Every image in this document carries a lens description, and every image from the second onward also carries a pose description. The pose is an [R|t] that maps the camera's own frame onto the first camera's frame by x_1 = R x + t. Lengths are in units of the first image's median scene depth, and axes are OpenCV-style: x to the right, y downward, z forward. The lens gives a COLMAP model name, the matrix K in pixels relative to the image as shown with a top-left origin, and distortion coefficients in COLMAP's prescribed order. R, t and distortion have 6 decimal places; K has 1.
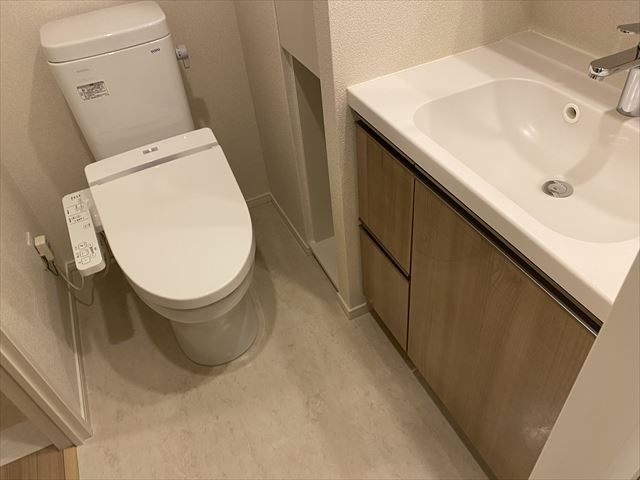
lens RADIAL K [[482.5, 0, 340.6], [0, 482.5, 239.0], [0, 0, 1]] dist [0.005288, -0.095135]
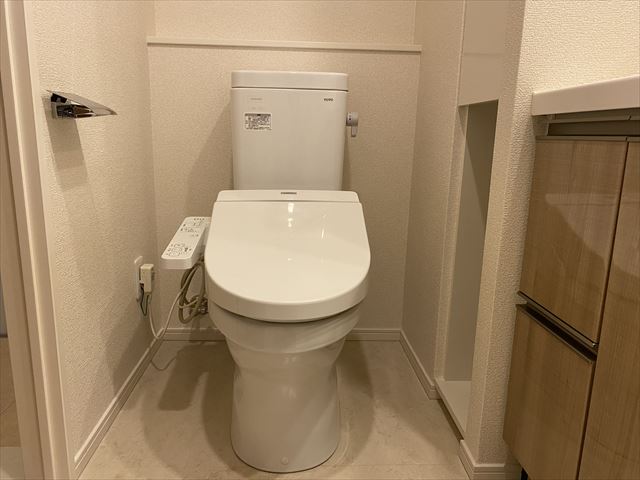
lens RADIAL K [[492.7, 0, 320.0], [0, 492.7, 240.0], [0, 0, 1]] dist [-0.001003, -0.070389]
pose [[0.911781, 0.165220, -0.375975, 0.027565], [-0.330990, 0.837589, -0.434614, 0.268353], [0.243106, 0.520717, 0.818385, 0.274141]]
